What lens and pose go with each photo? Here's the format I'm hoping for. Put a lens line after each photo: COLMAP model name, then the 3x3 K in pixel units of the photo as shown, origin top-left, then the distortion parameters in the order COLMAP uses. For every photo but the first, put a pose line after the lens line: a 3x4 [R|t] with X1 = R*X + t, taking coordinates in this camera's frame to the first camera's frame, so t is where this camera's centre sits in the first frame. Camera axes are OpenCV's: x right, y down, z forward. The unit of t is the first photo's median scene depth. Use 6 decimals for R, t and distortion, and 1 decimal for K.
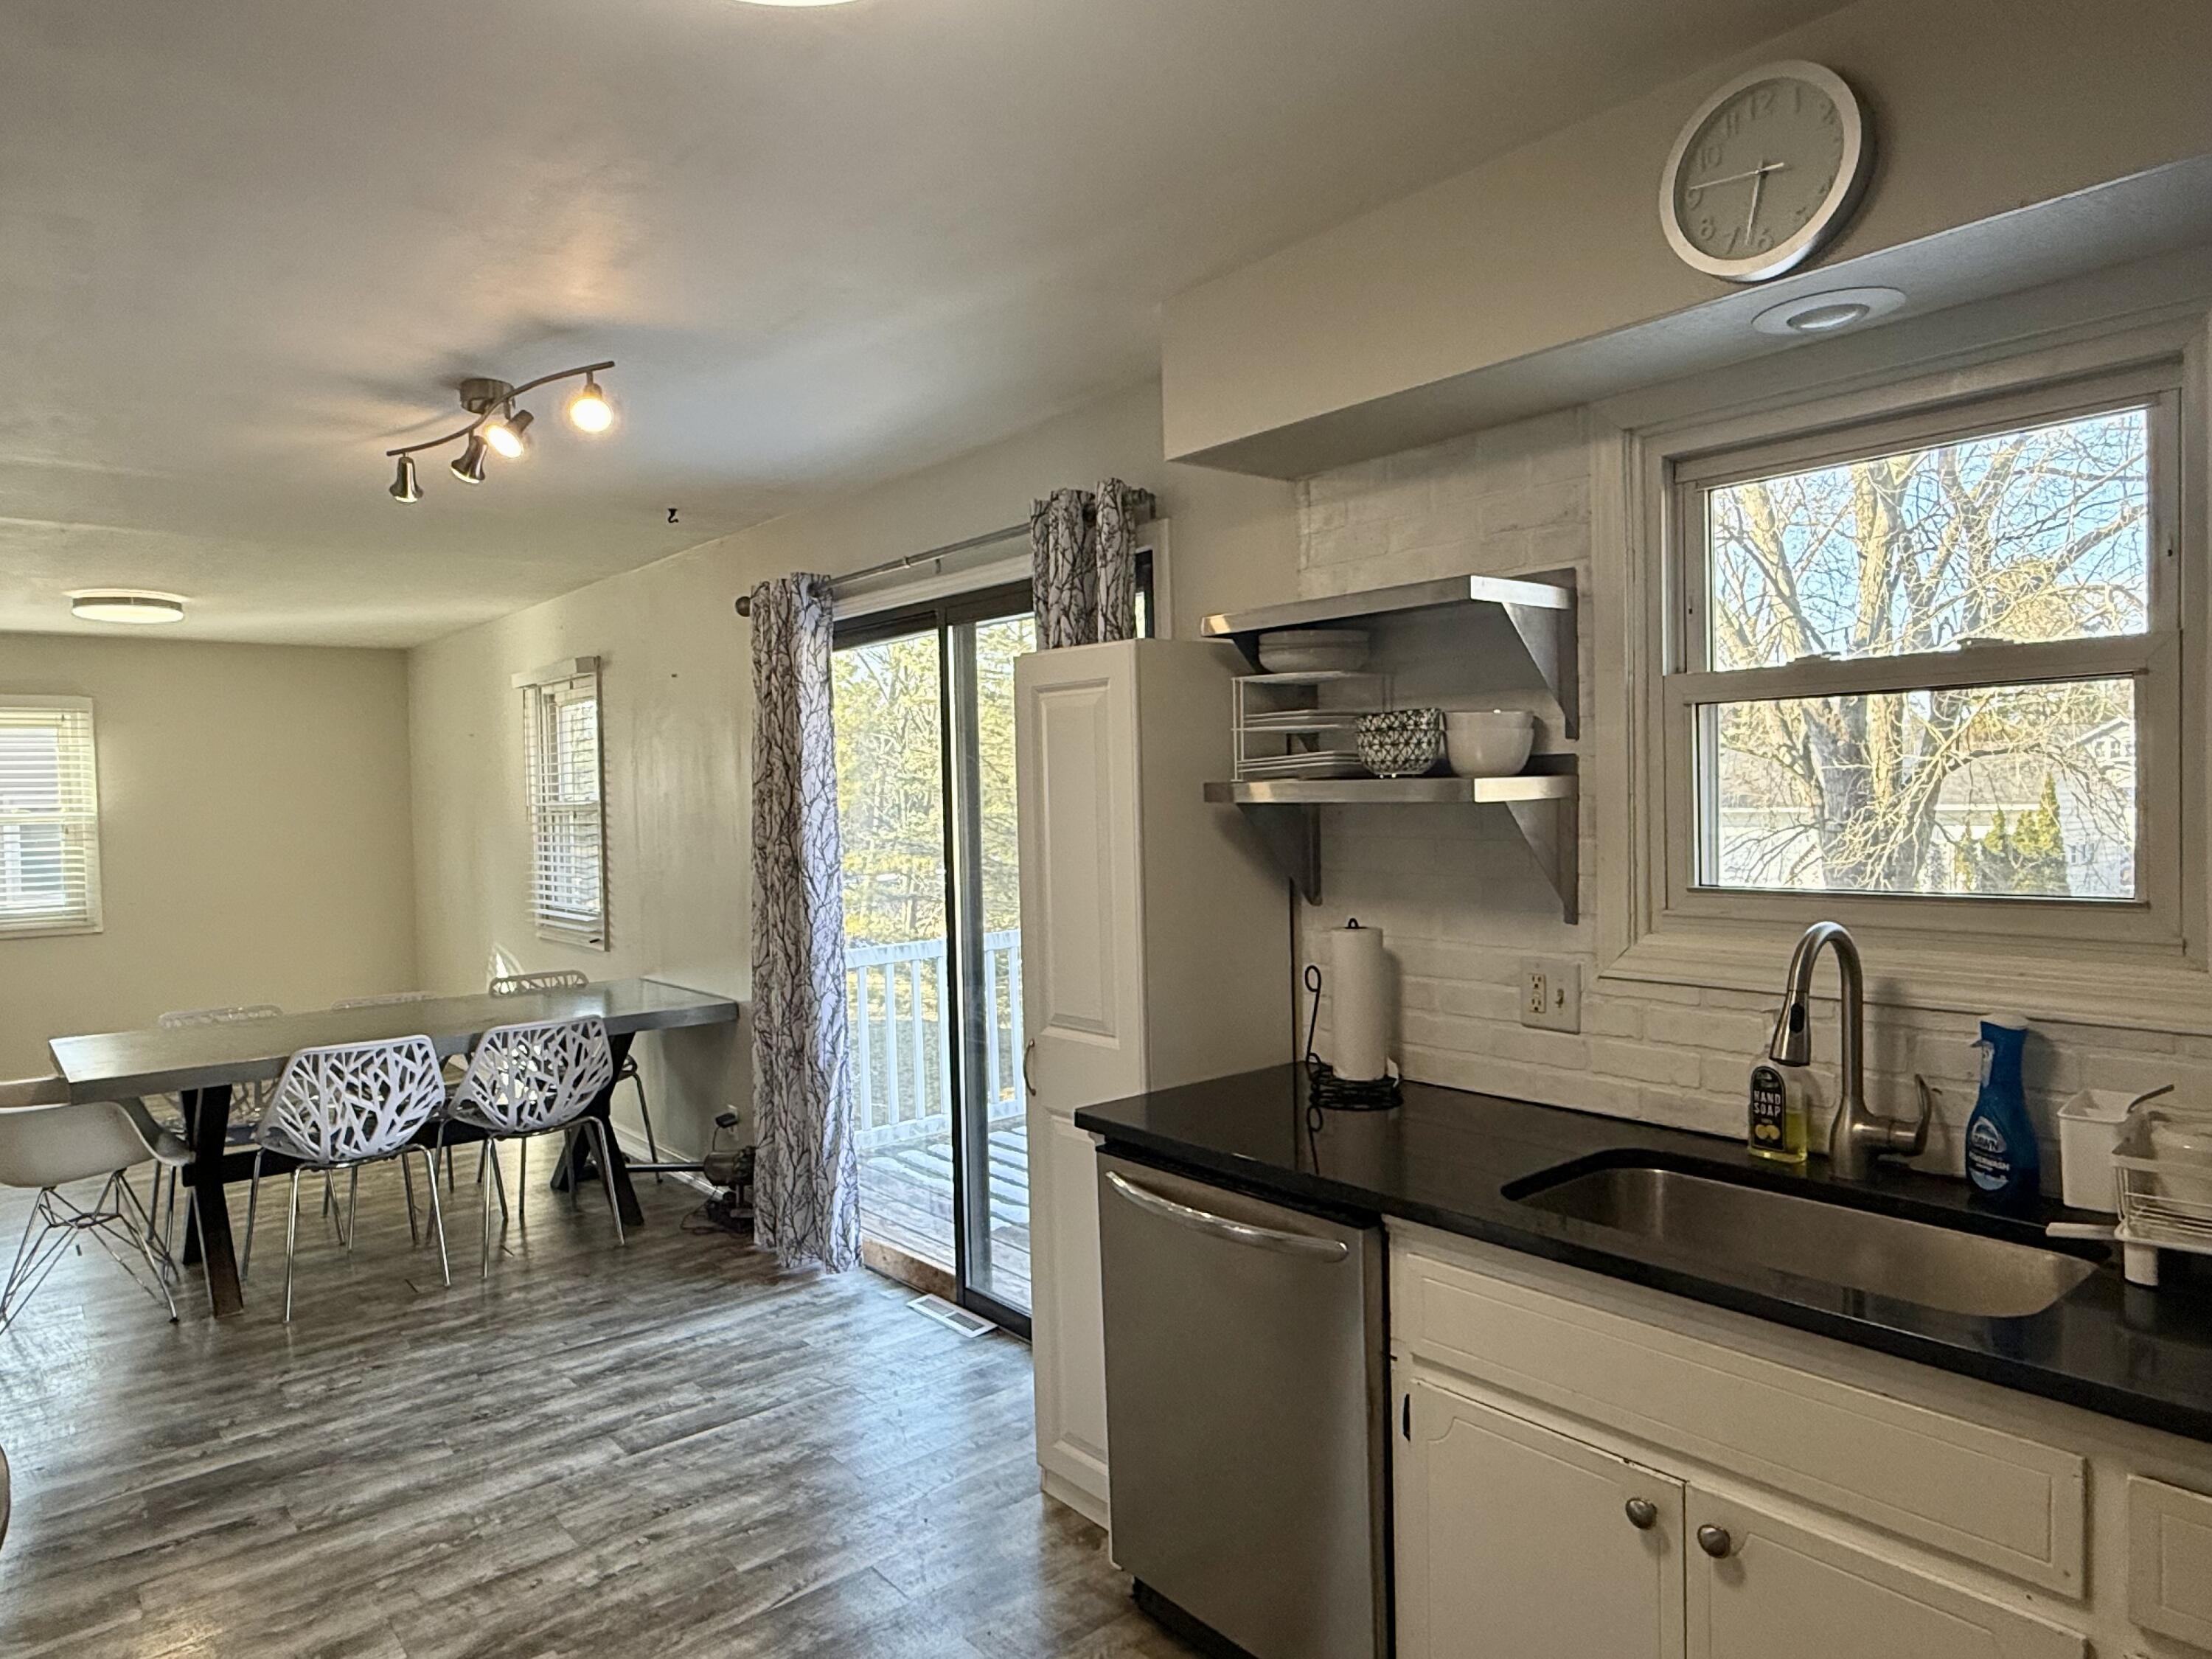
lens RADIAL K [[1360.6, 0, 1093.7], [0, 1360.6, 832.1], [0, 0, 1]] dist [-0.000926, -0.000670]
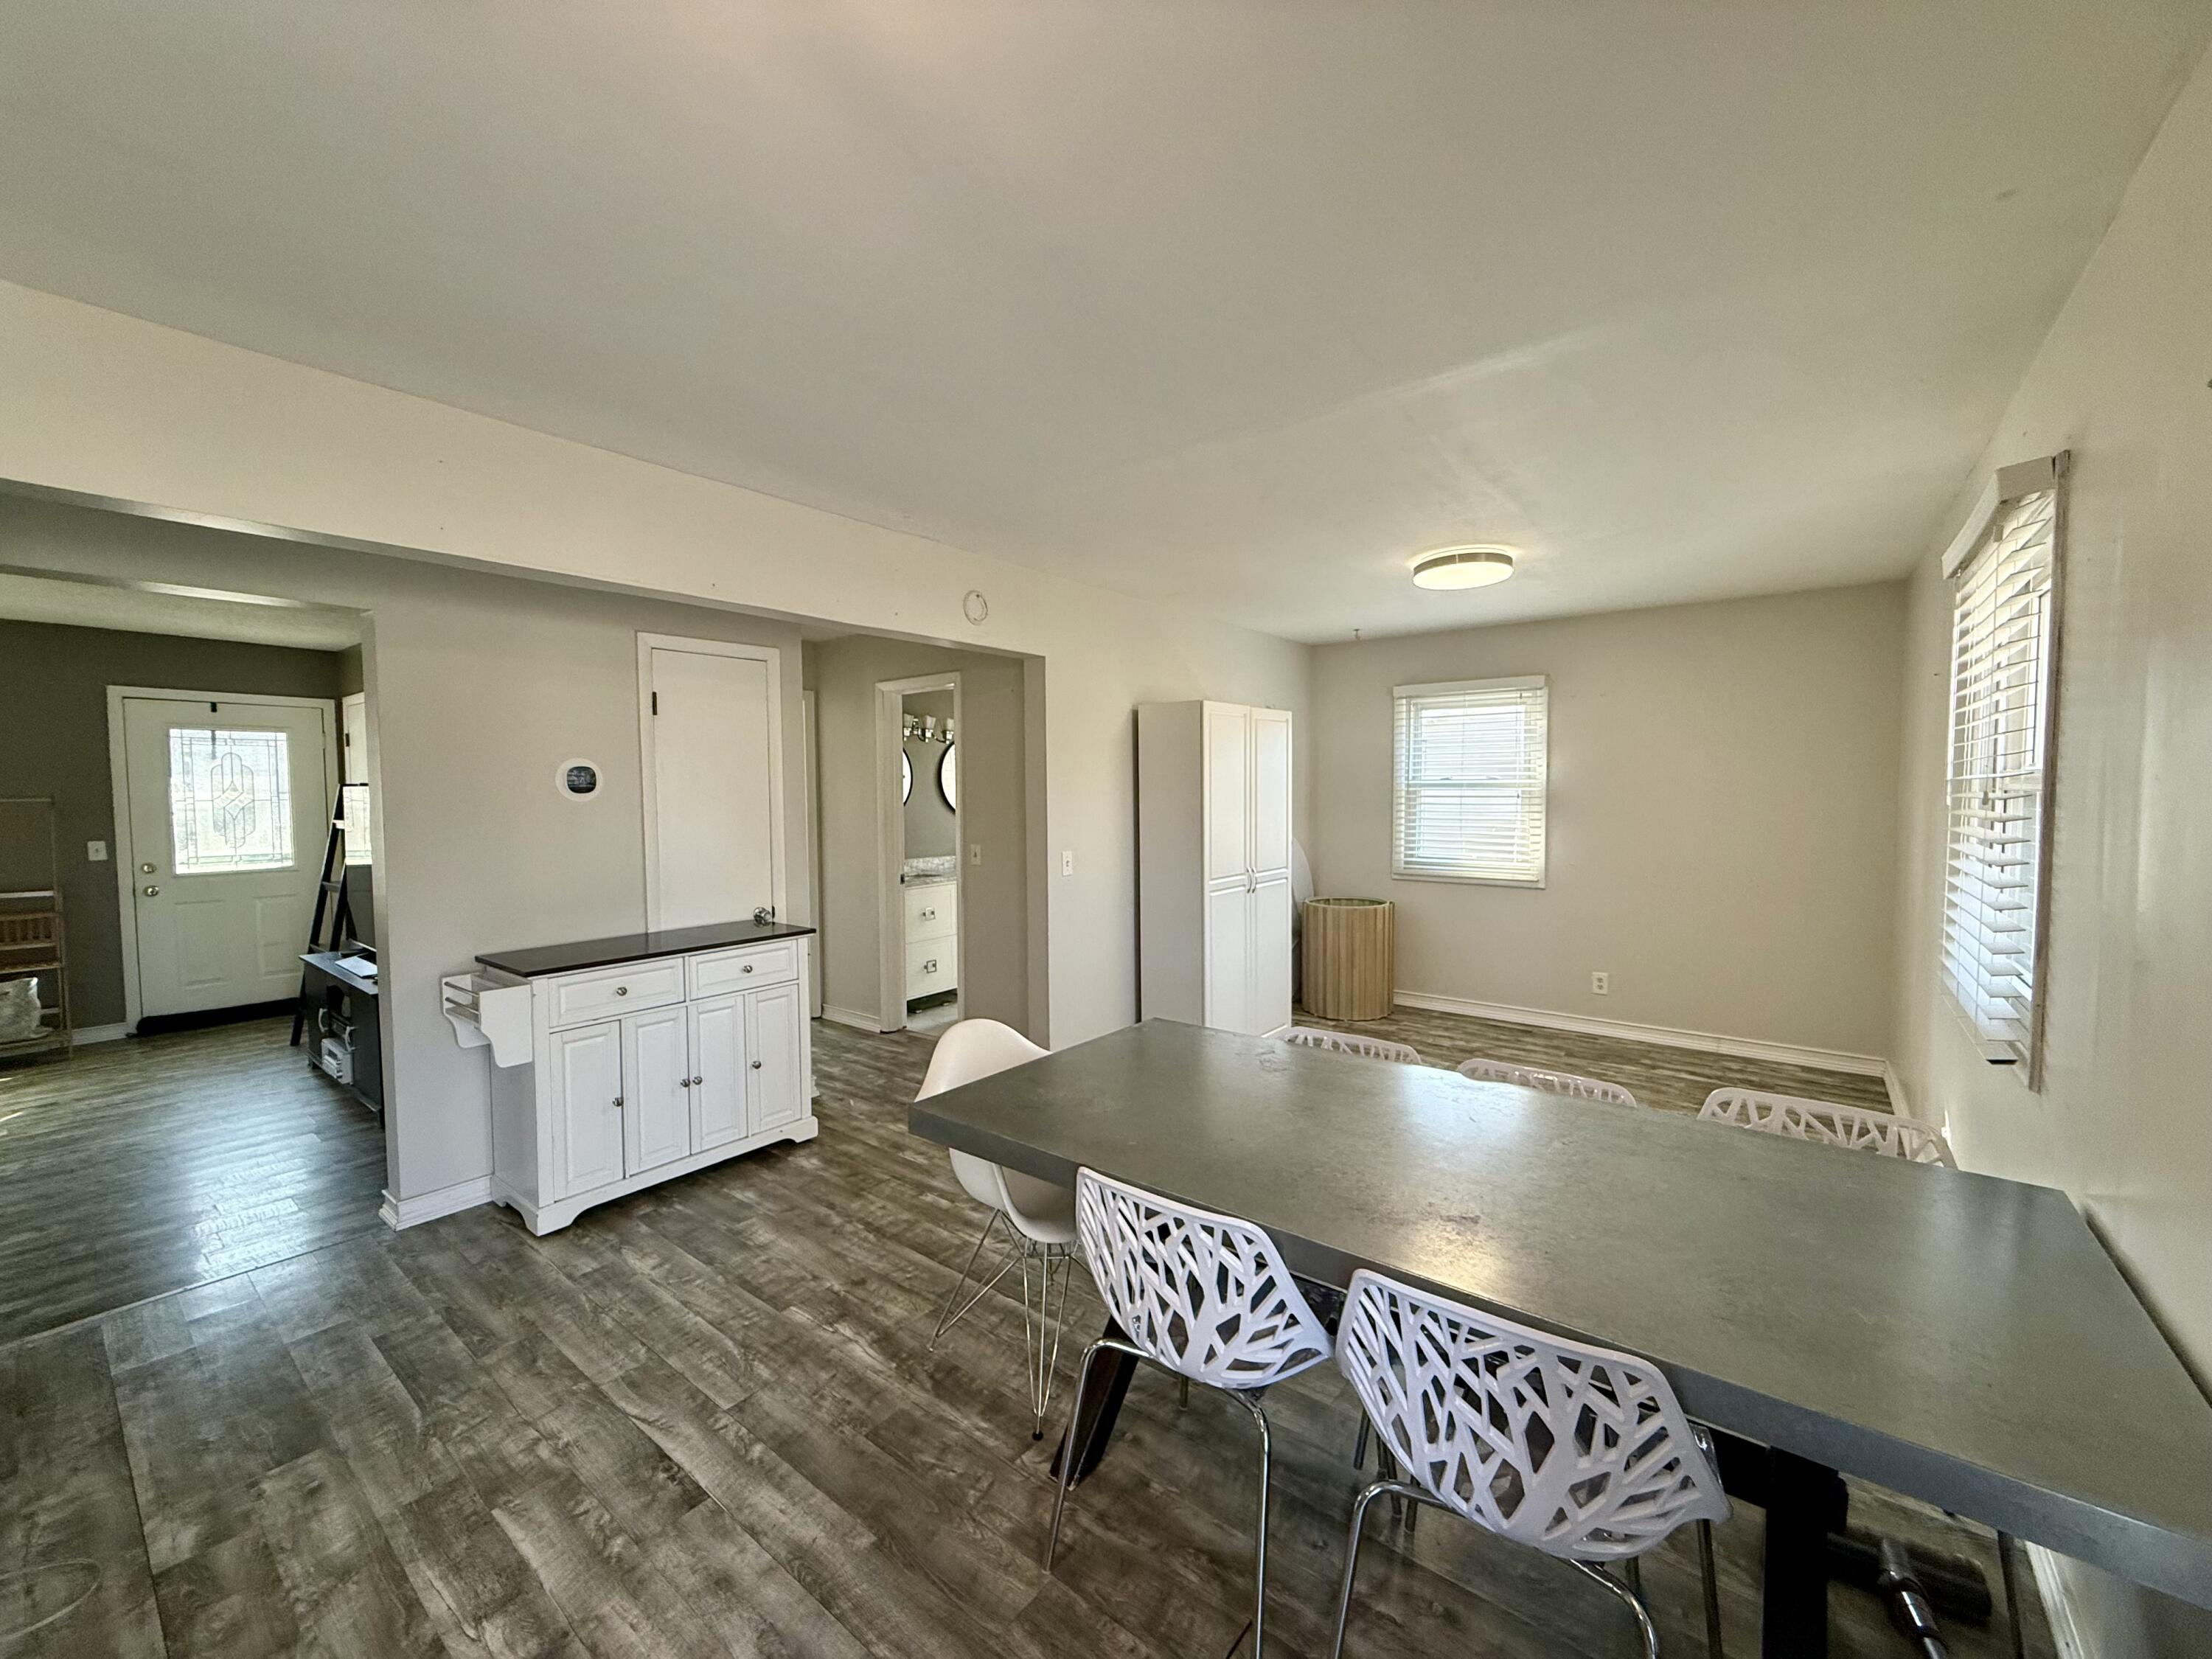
lens RADIAL K [[878.5, 0, 1109.0], [0, 878.5, 830.9], [0, 0, 1]] dist [-0.000199, 0.000332]
pose [[0.212829, 0.070509, -0.974542, -0.232650], [-0.028920, 0.997410, 0.065848, -0.021516], [0.976661, 0.014170, 0.214317, 1.060169]]
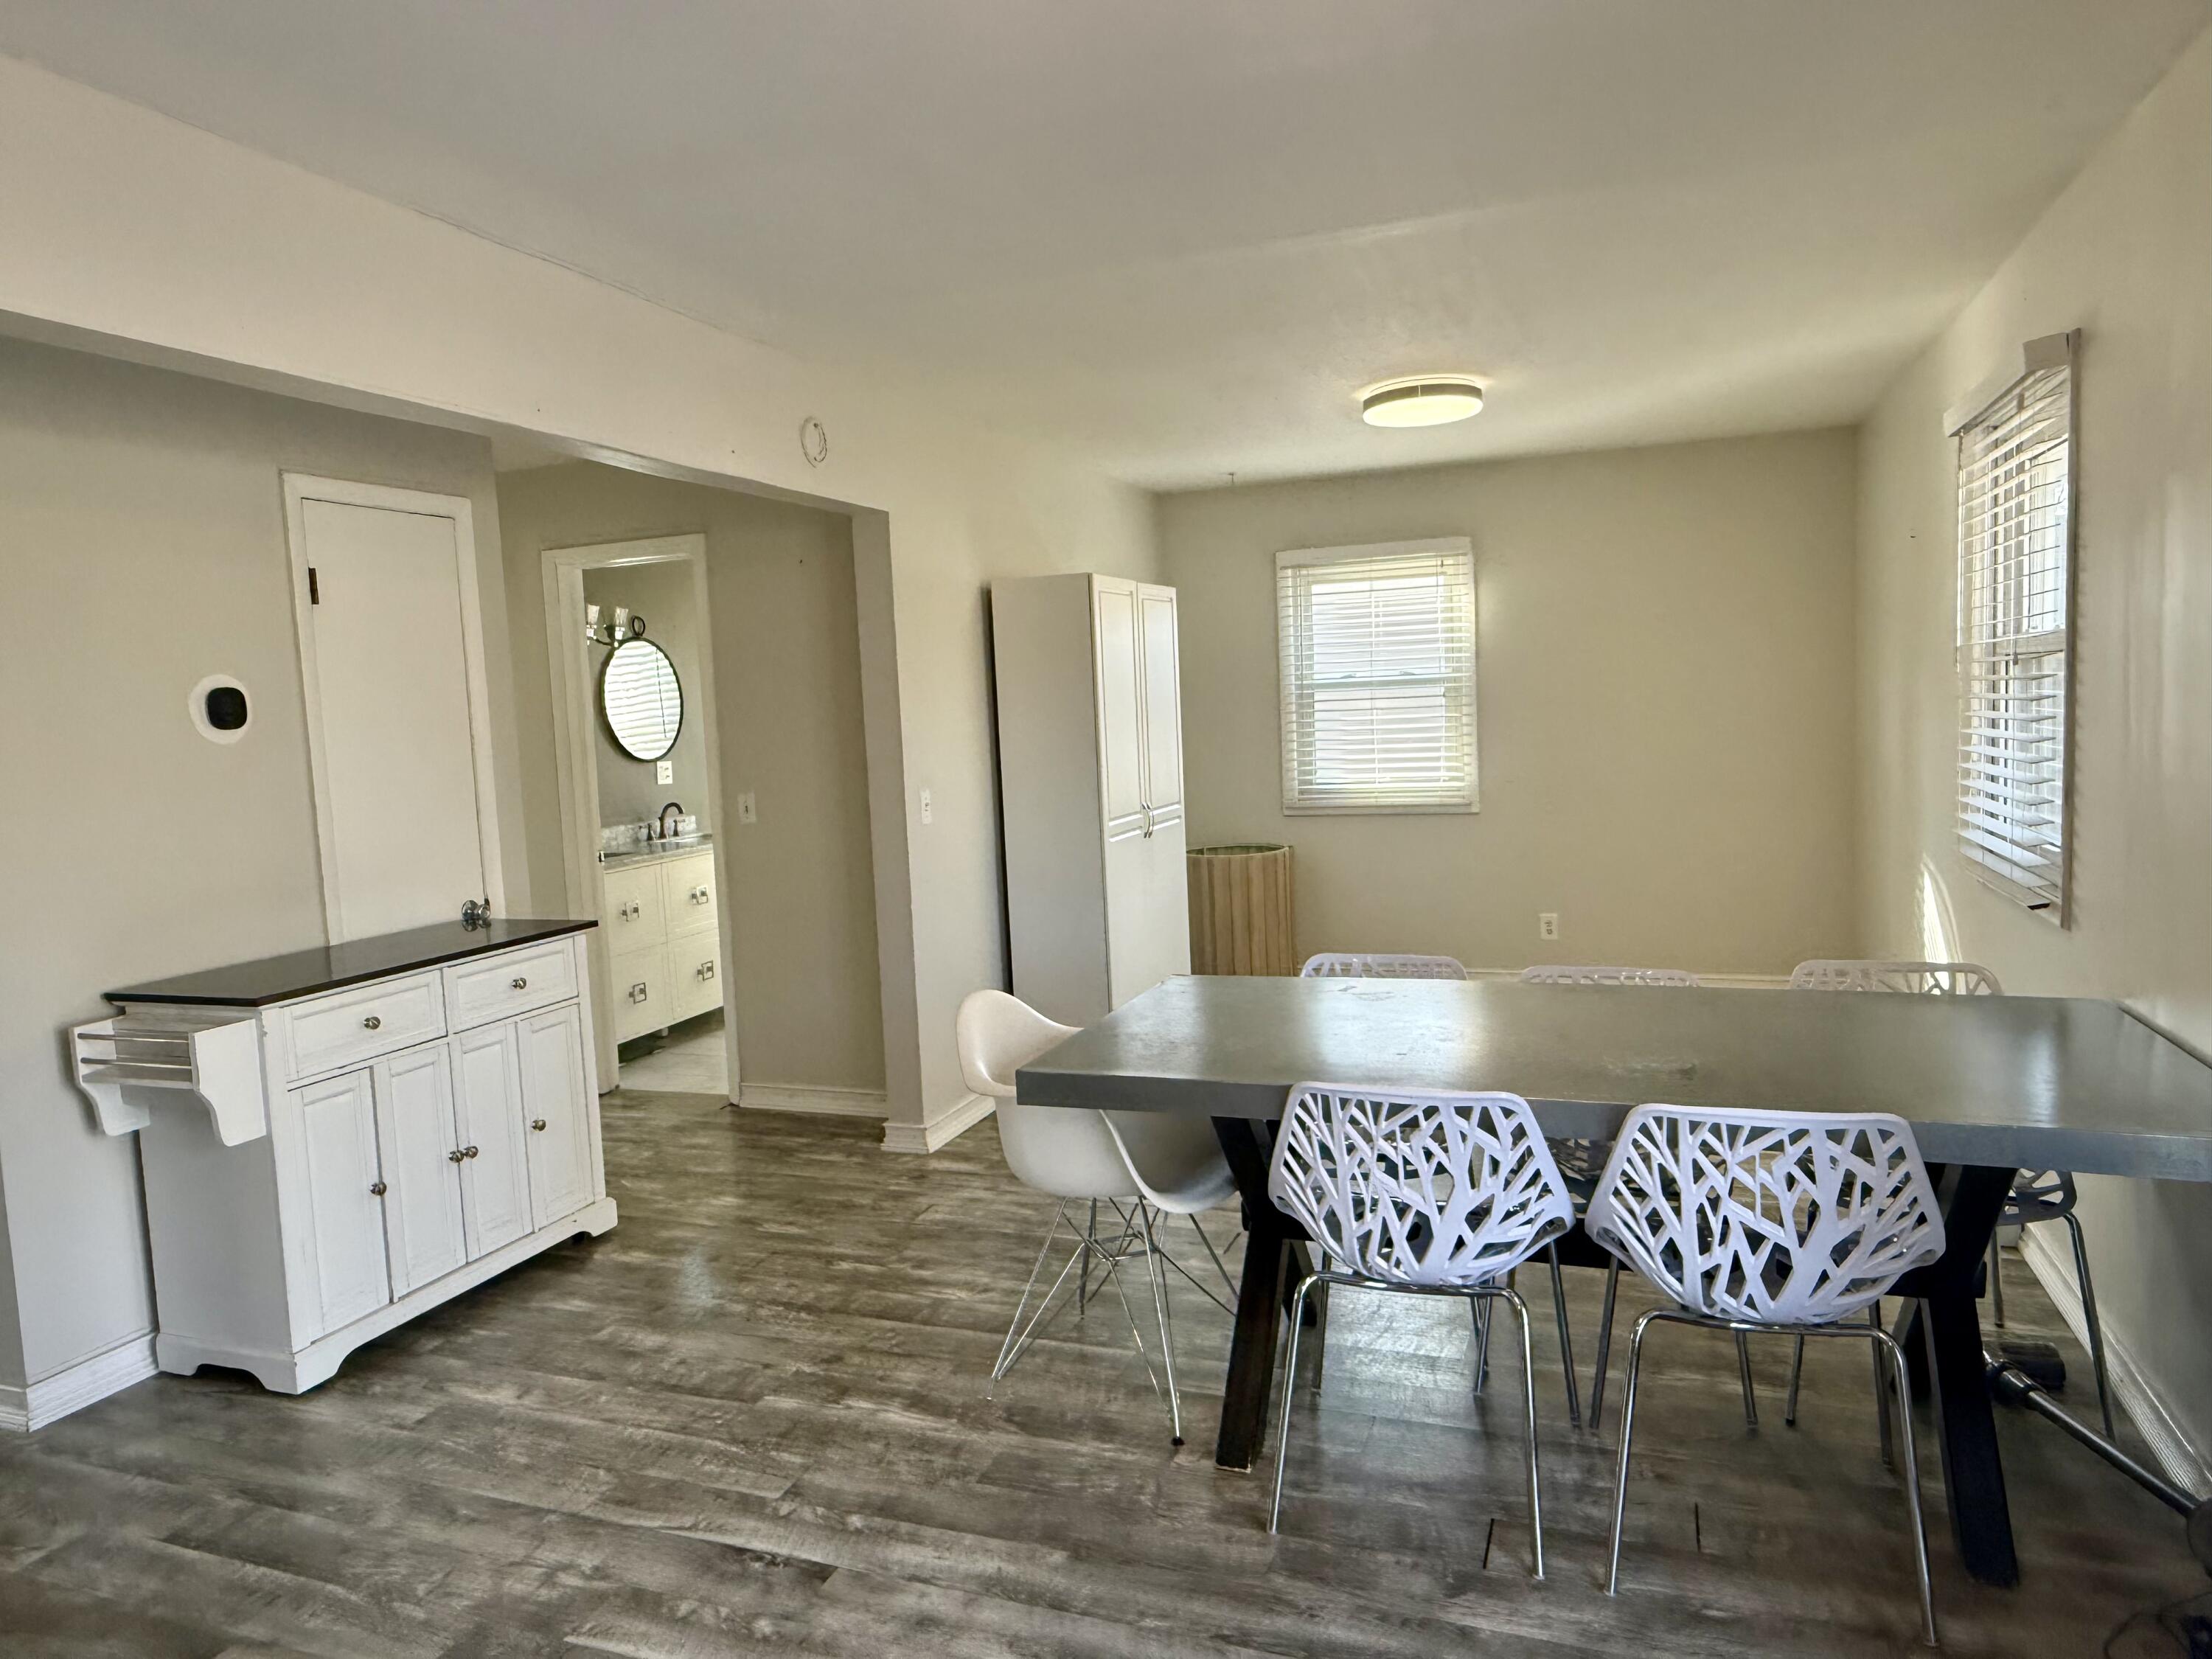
lens RADIAL K [[1431.2, 0, 1097.5], [0, 1431.2, 835.8], [0, 0, 1]] dist [-0.001734, -0.001392]
pose [[0.494380, 0.079008, -0.865648, -0.135031], [0.006909, 0.995472, 0.094804, 0.001070], [0.869218, -0.052850, 0.491596, 0.732751]]
